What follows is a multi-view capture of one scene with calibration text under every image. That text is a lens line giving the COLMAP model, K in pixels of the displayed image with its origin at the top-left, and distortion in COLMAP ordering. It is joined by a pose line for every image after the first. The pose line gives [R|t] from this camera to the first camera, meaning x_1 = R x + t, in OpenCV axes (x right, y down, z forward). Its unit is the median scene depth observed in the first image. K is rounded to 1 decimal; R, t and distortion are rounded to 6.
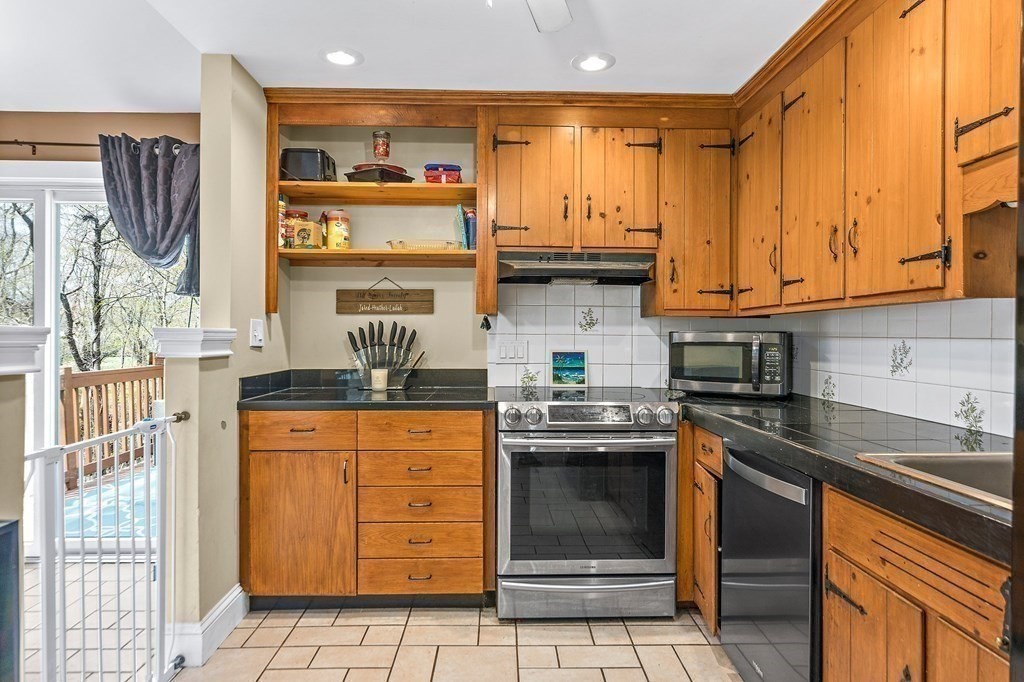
lens RADIAL K [[580.2, 0, 511.3], [0, 580.2, 336.6], [0, 0, 1]] dist [0.001575, -0.001547]
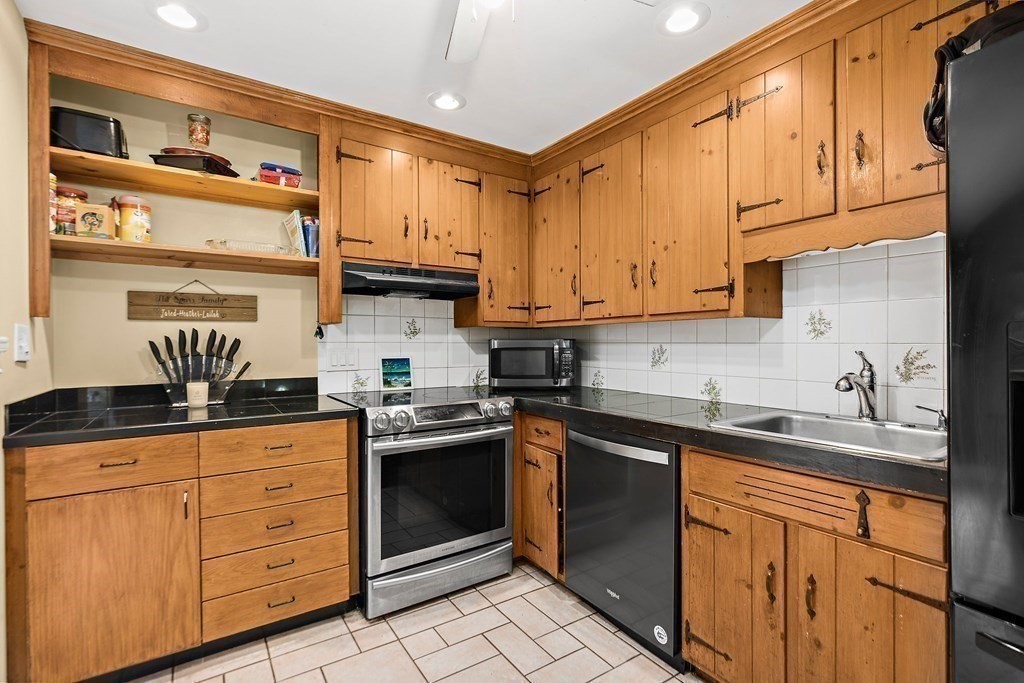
lens RADIAL K [[475.7, 0, 507.1], [0, 475.7, 344.2], [0, 0, 1]] dist [-0.001378, 0.002288]
pose [[0.844053, -0.008672, 0.536190, -0.249295], [0.007938, 0.999962, 0.003676, -0.002162], [-0.536201, 0.001154, 0.844090, 0.149683]]
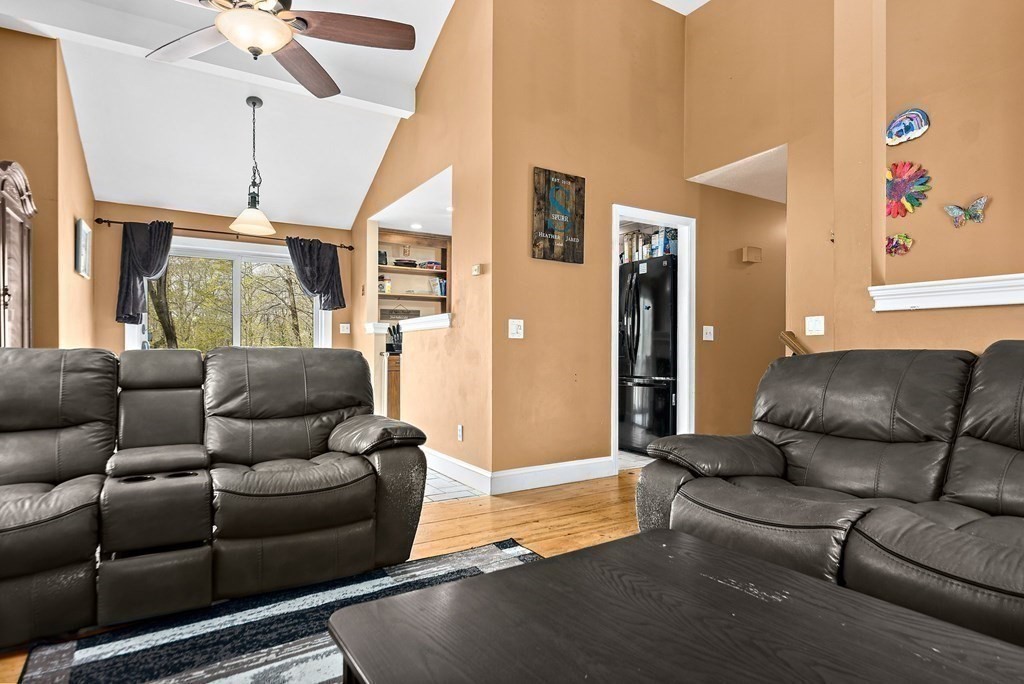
lens RADIAL K [[565.9, 0, 509.1], [0, 565.9, 359.0], [0, 0, 1]] dist [-0.001720, 0.000476]
pose [[0.858963, -0.011712, 0.511904, -1.223173], [0.001948, 0.999806, 0.019608, 0.089174], [-0.512034, -0.015845, 0.858819, -1.442332]]
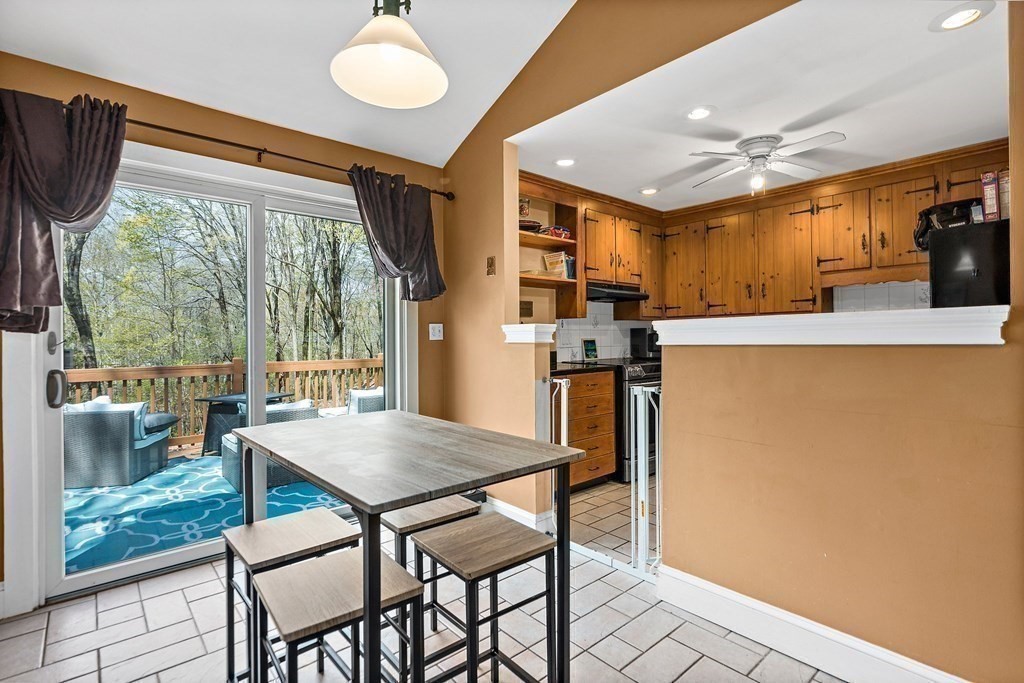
lens RADIAL K [[497.8, 0, 502.1], [0, 497.8, 336.1], [0, 0, 1]] dist [0.005325, 0.000149]
pose [[0.765523, -0.012932, 0.643278, -1.277539], [0.015529, 0.999878, 0.001621, 0.009747], [-0.643221, 0.008749, 0.765631, 0.030543]]
